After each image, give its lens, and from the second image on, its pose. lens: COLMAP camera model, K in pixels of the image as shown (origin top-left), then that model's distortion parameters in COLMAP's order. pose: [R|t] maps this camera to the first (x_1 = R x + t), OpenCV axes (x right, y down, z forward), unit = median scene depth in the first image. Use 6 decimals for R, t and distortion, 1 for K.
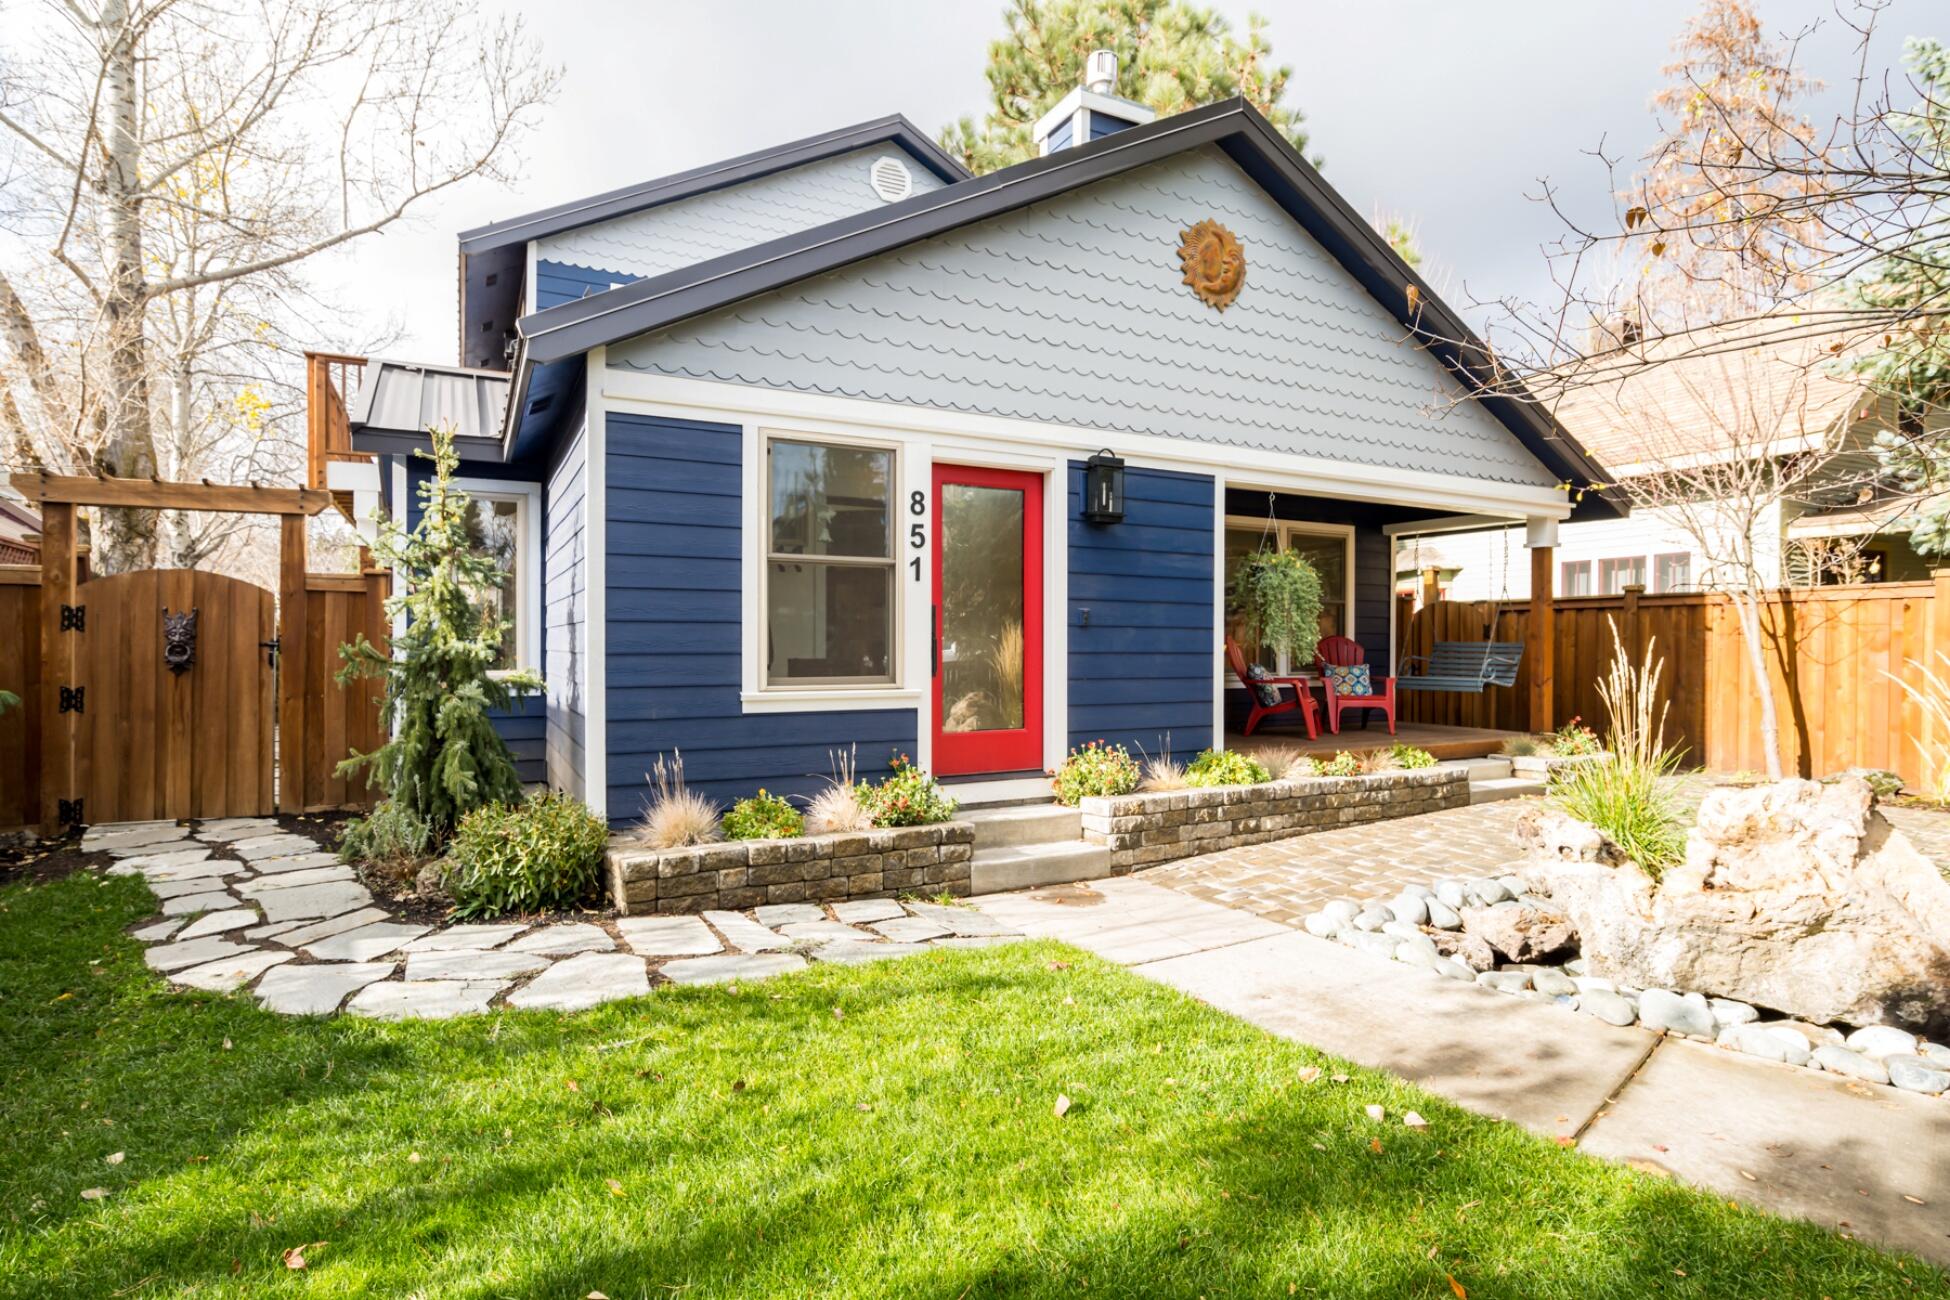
lens RADIAL K [[983.7, 0, 981.7], [0, 983.7, 651.4], [0, 0, 1]] dist [-0.016717, 0.005261]
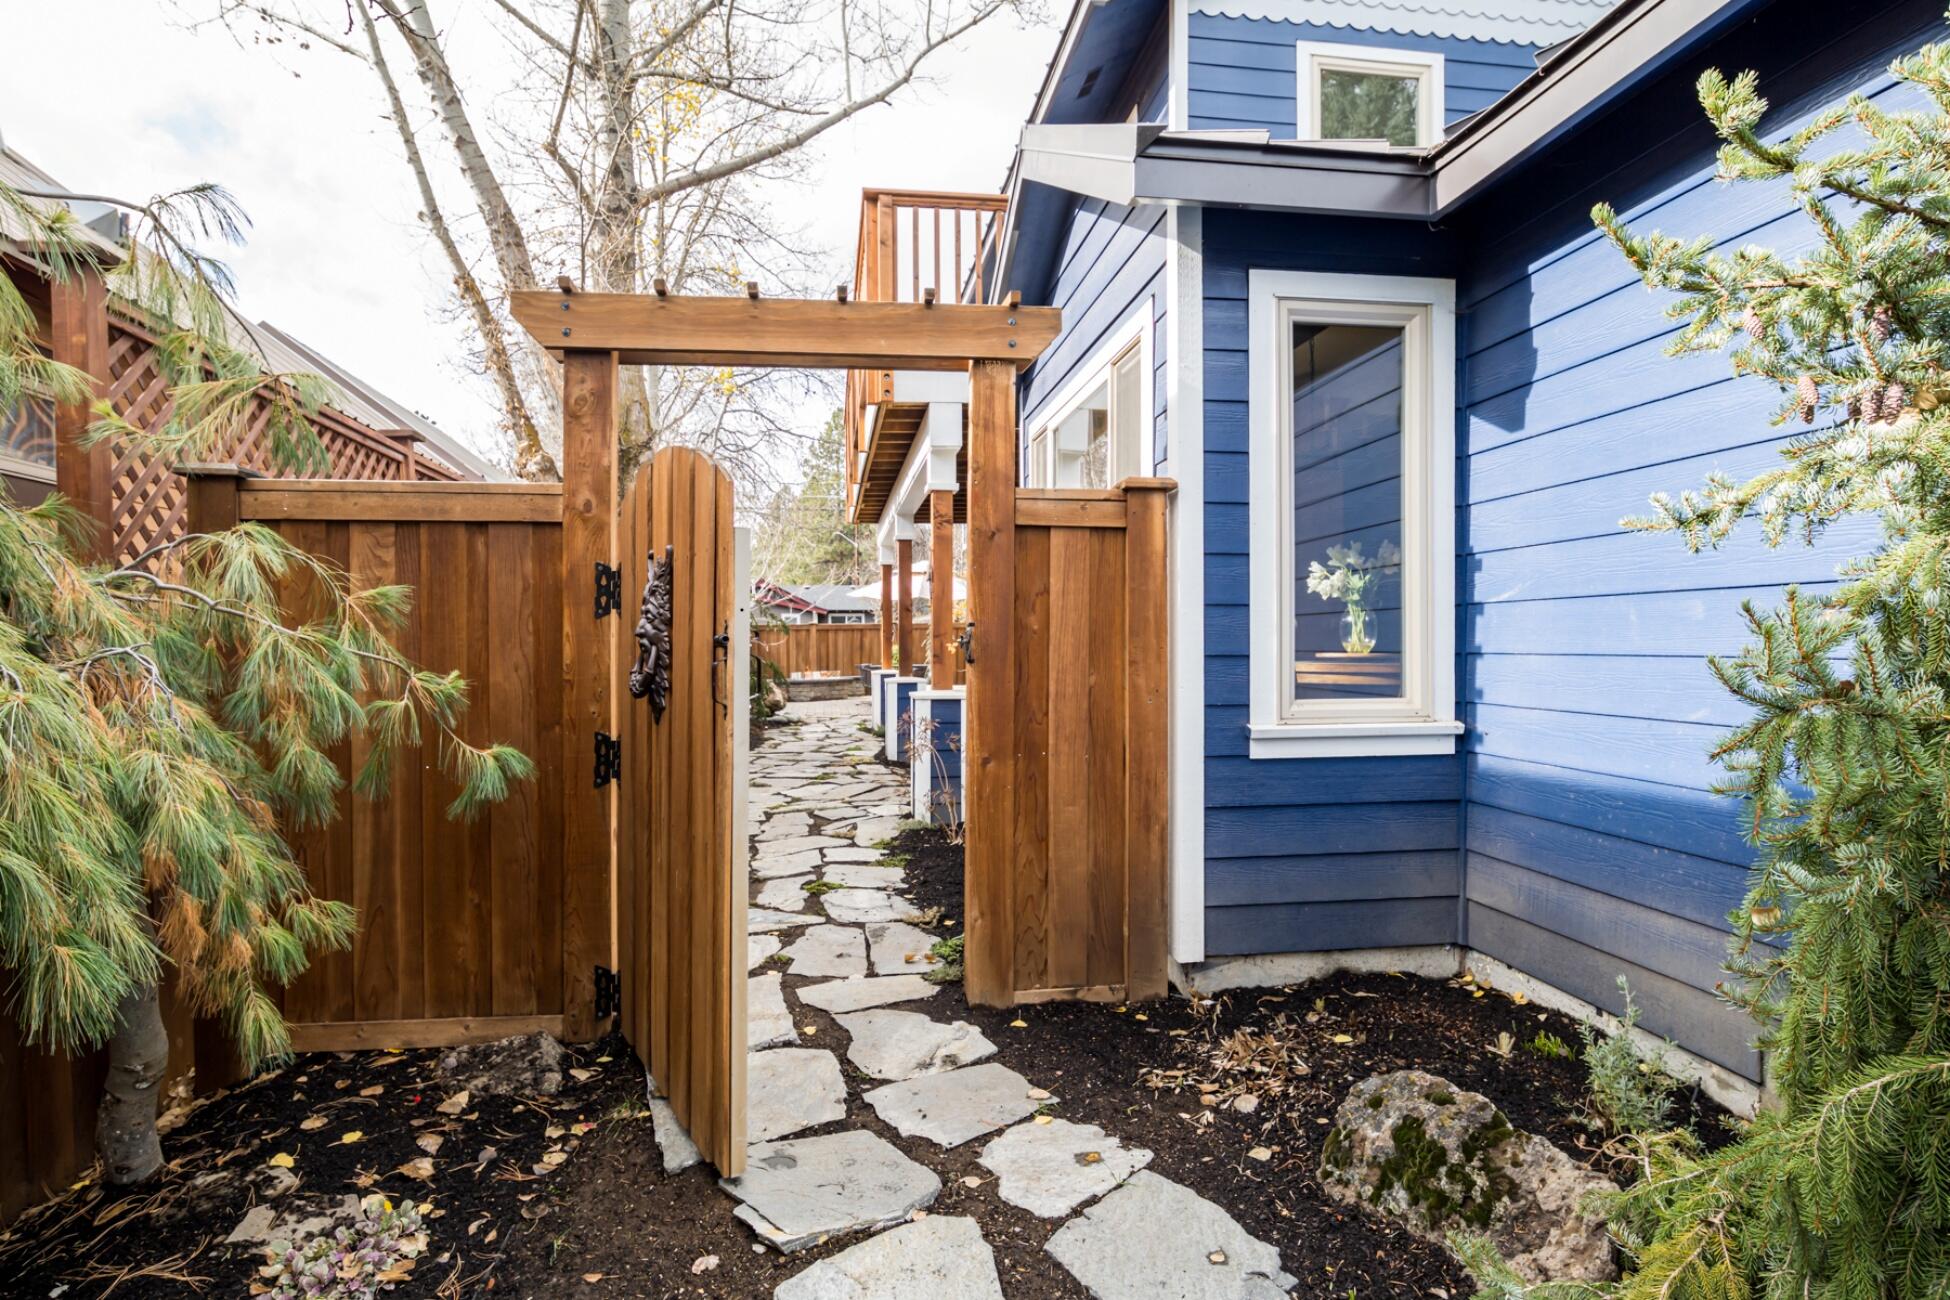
lens RADIAL K [[983.7, 0, 968.7], [0, 983.7, 647.5], [0, 0, 1]] dist [-0.016717, 0.005261]
pose [[0.943780, -0.003581, -0.330555, -0.353881], [0.002888, 0.999992, -0.002590, -0.001690], [0.330561, 0.001489, 0.943783, 0.348506]]
